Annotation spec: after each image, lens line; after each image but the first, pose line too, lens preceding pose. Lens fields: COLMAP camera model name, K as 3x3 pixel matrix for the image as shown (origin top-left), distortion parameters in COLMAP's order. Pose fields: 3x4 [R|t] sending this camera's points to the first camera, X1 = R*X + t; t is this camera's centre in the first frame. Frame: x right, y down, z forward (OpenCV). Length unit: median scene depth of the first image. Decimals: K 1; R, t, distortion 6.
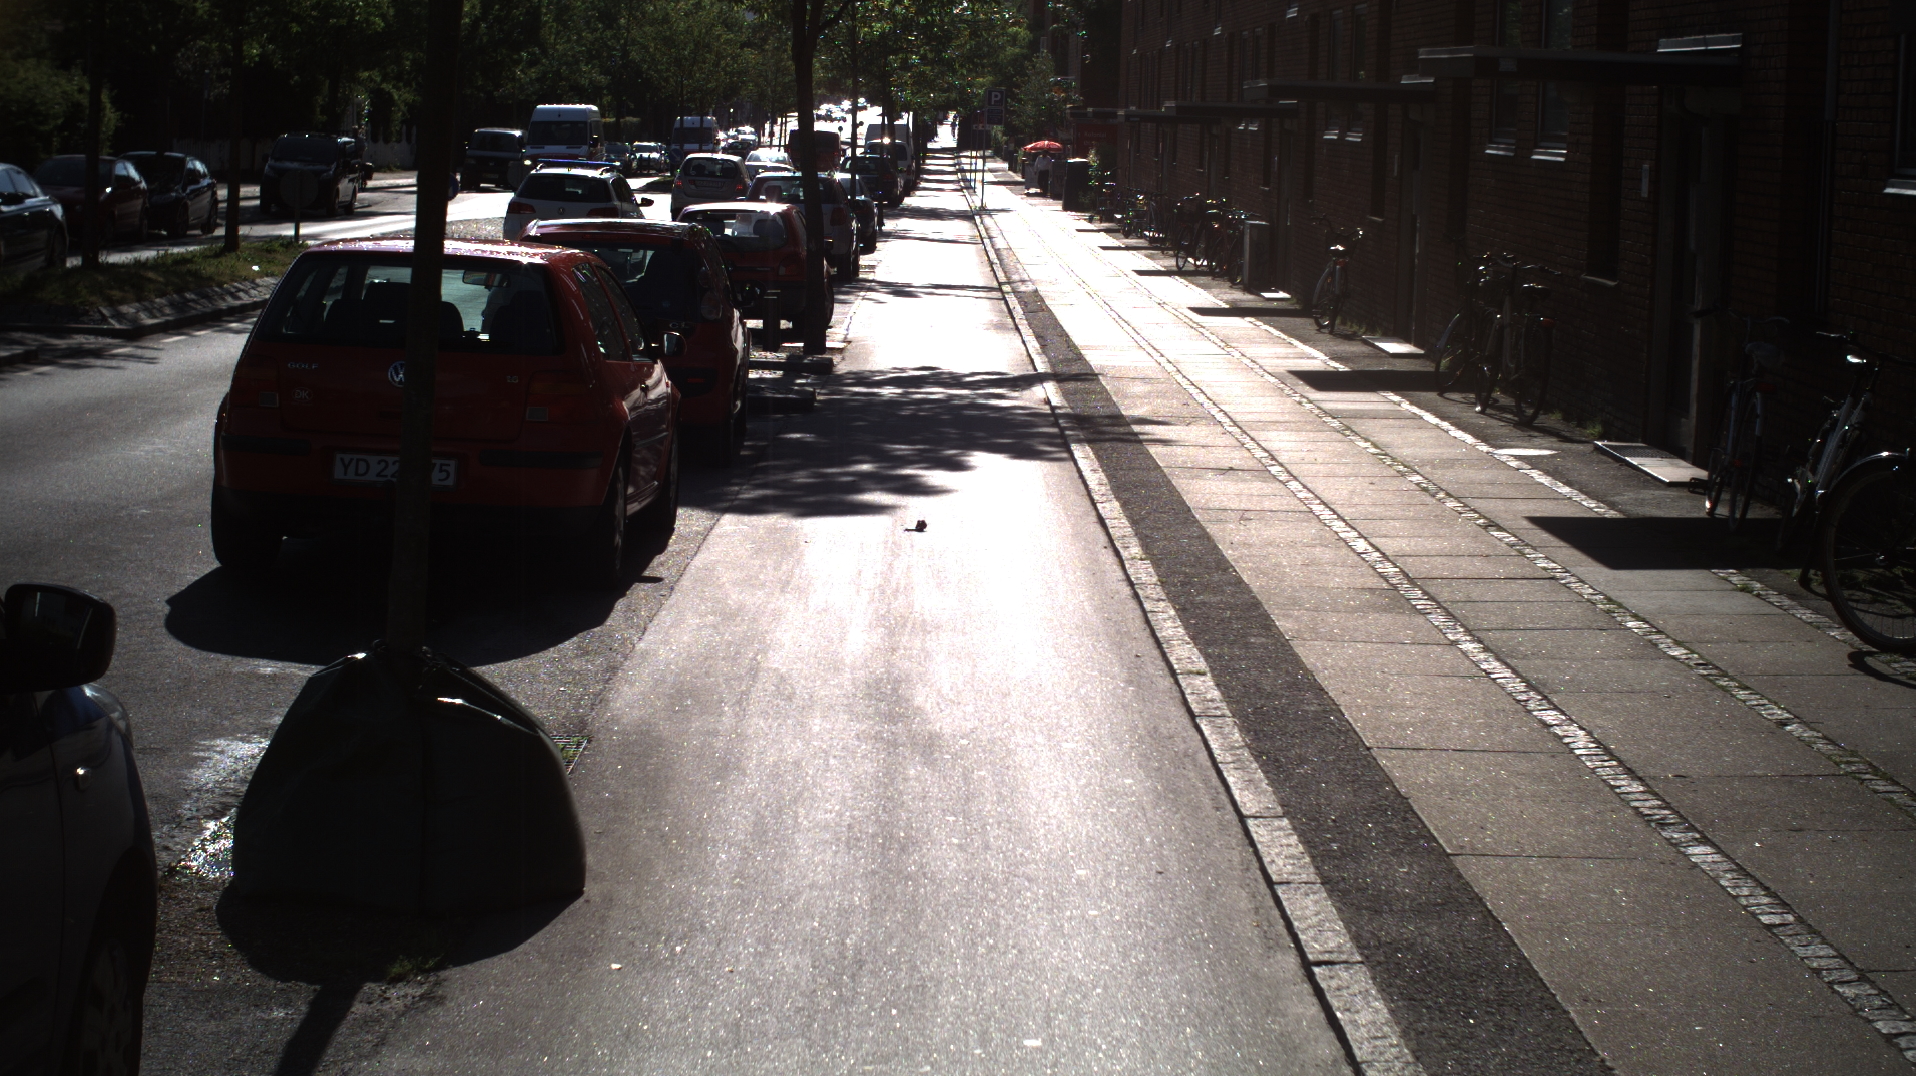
lens RADIAL K [[3376.3, 0, 951.5], [0, 3376.3, 544.2], [0, 0, 1]] dist [-0.267875, 0.000000]
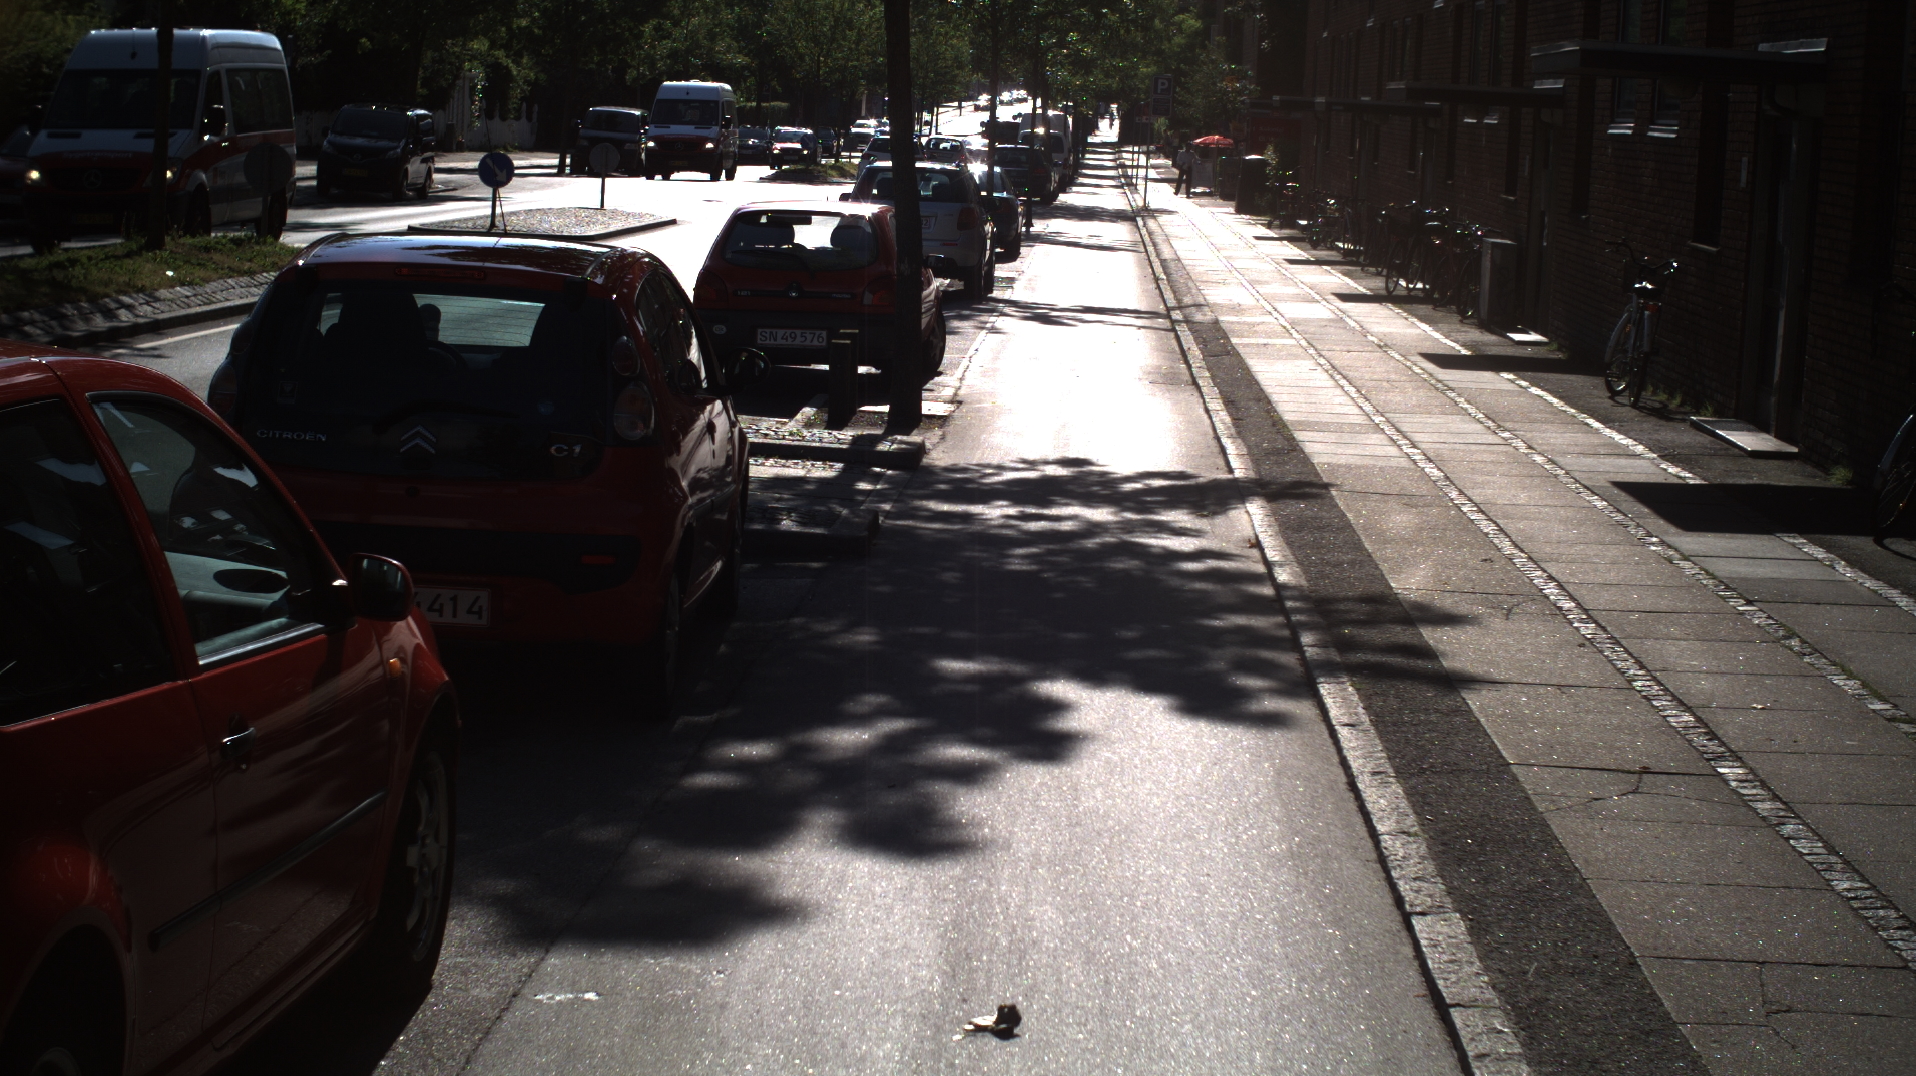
lens RADIAL K [[3376.3, 0, 957.3], [0, 3376.3, 528.4], [0, 0, 1]] dist [-0.267875, 0.000000]
pose [[0.998711, 0.026851, -0.043076, 0.000488], [-0.026971, 0.999634, -0.002191, -0.033922], [0.043002, 0.003350, 0.999069, 0.309905]]
